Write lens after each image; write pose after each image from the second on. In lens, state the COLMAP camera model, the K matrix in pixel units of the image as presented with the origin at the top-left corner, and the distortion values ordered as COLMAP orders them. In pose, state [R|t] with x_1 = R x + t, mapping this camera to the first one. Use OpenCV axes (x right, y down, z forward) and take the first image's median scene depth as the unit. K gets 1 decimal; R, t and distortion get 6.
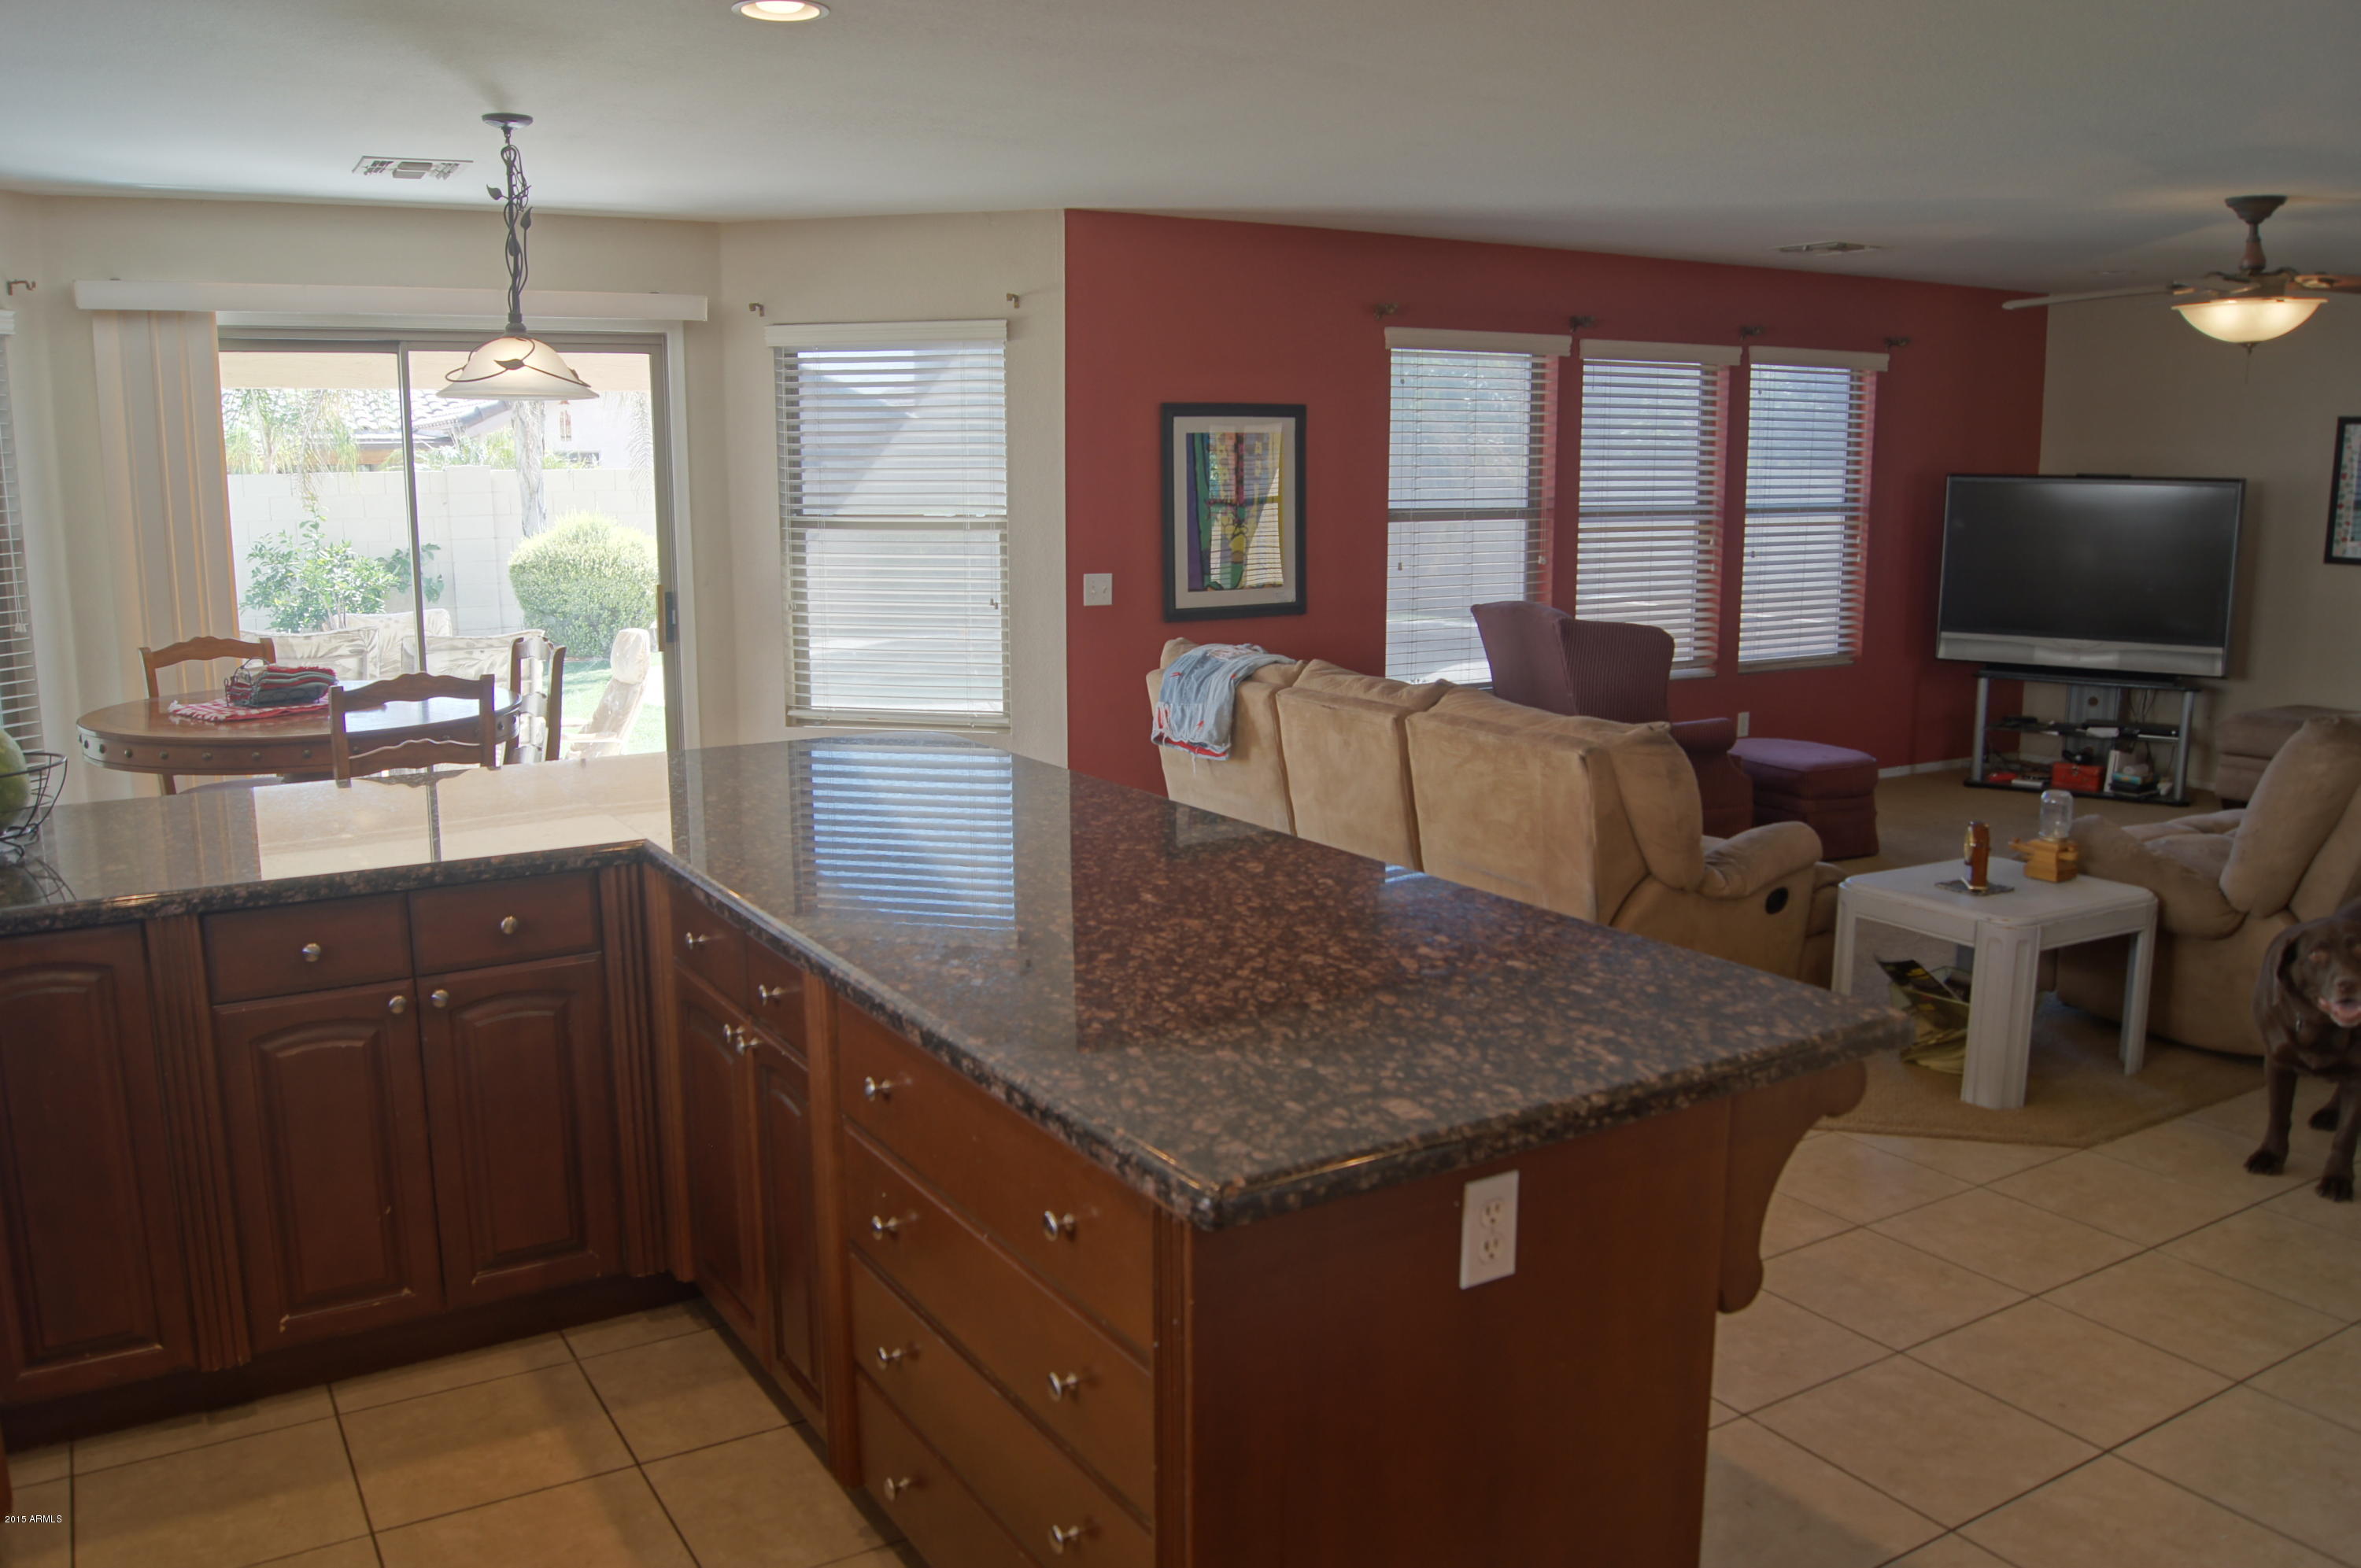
lens RADIAL K [[1814.3, 0, 1177.1], [0, 1814.3, 774.8], [0, 0, 1]] dist [-0.081465, 0.014666]
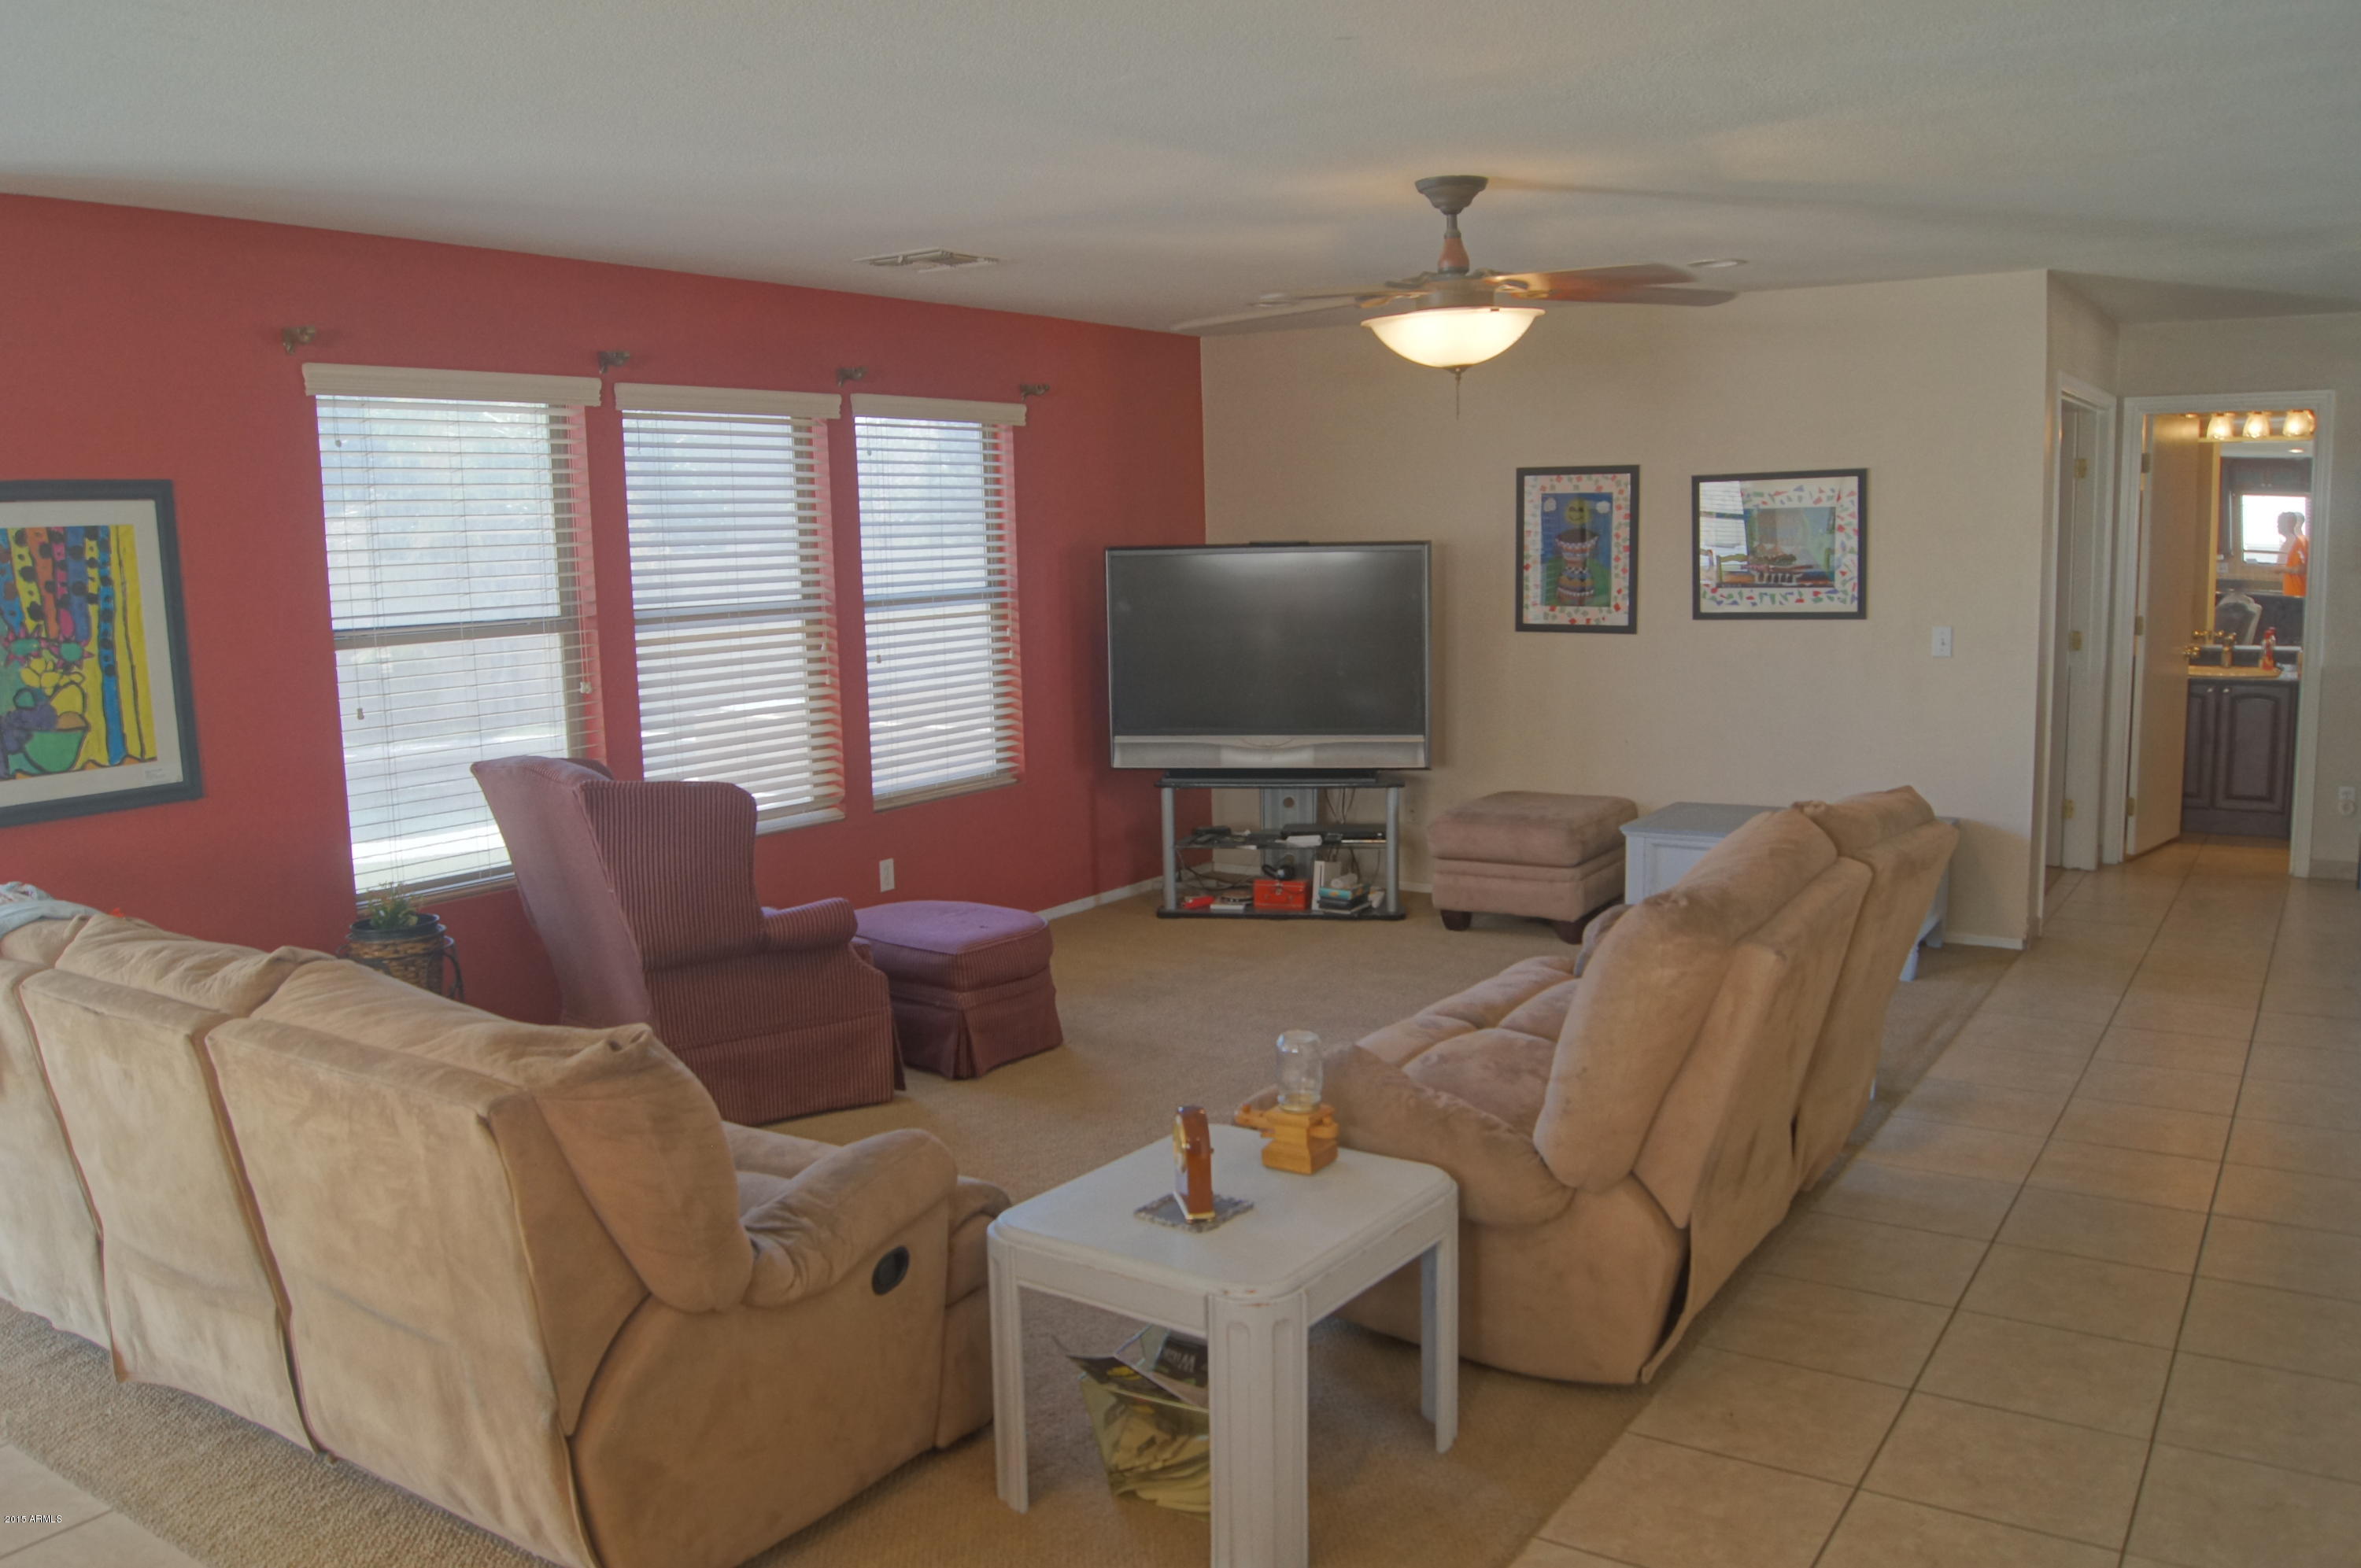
lens RADIAL K [[1814.3, 0, 1180.2], [0, 1814.3, 787.1], [0, 0, 1]] dist [-0.081465, 0.014666]
pose [[0.904699, -0.079723, 0.418526, 0.121759], [0.095584, 0.995276, -0.017032, -0.047781], [-0.415191, 0.055413, 0.908045, 0.270320]]
